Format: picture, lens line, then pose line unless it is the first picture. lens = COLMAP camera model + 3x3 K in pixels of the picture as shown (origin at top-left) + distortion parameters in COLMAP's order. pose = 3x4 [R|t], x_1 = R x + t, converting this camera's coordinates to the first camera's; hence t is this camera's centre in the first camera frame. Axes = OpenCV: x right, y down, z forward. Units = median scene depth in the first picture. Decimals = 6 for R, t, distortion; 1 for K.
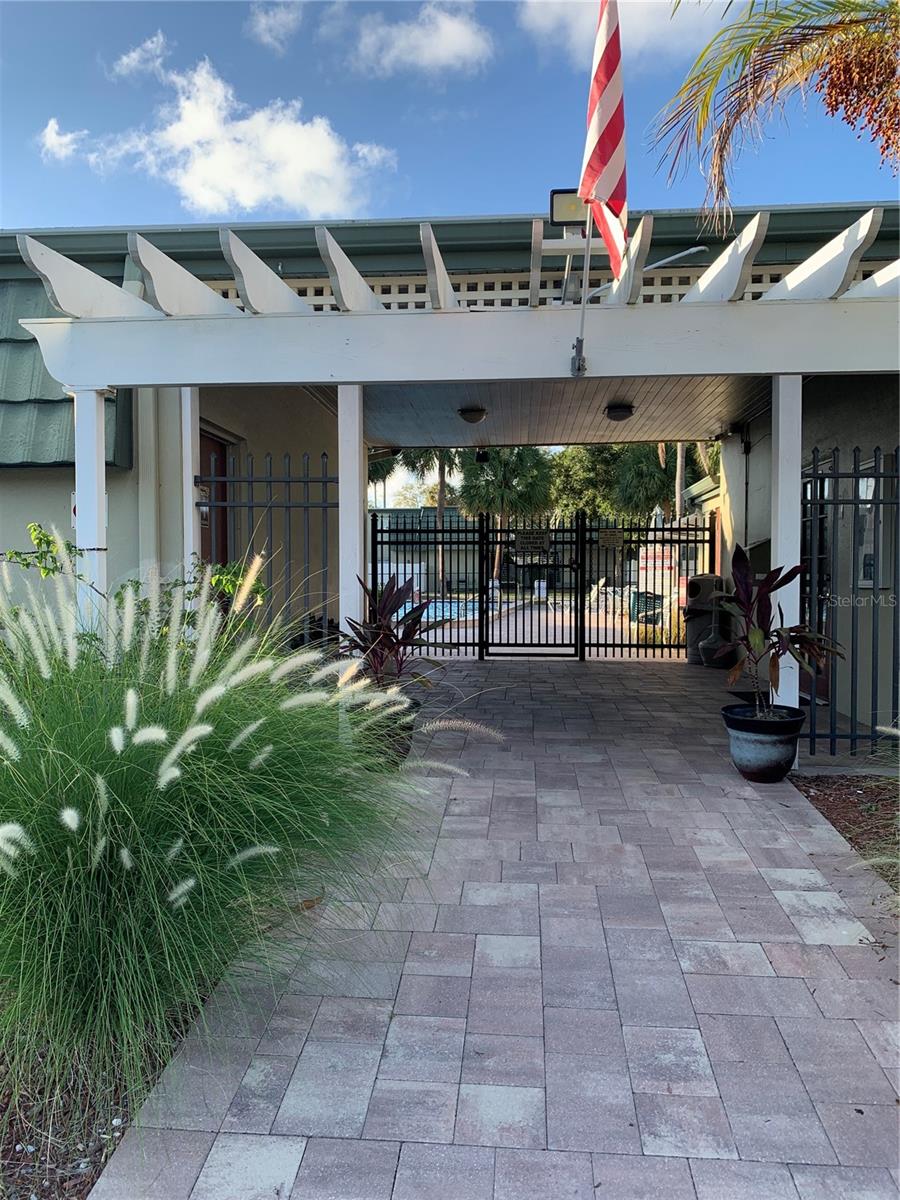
lens RADIAL K [[971.6, 0, 447.6], [0, 971.6, 650.9], [0, 0, 1]] dist [0.157067, -0.248963]
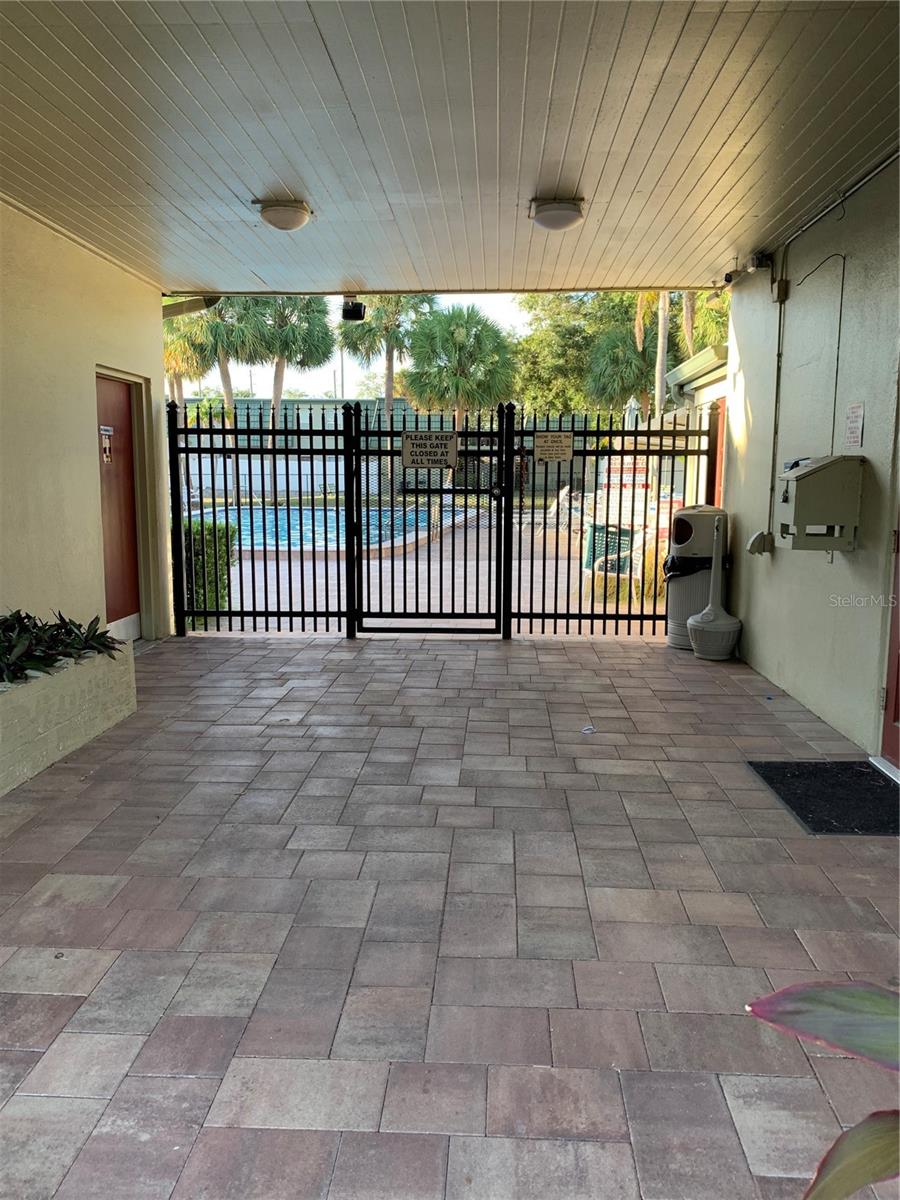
lens RADIAL K [[971.6, 0, 447.6], [0, 971.6, 650.9], [0, 0, 1]] dist [0.157067, -0.248963]
pose [[0.999652, -0.000264, 0.026367, 0.081275], [-0.002494, 0.994520, 0.104518, -0.049701], [-0.026250, -0.104548, 0.994173, 0.355832]]
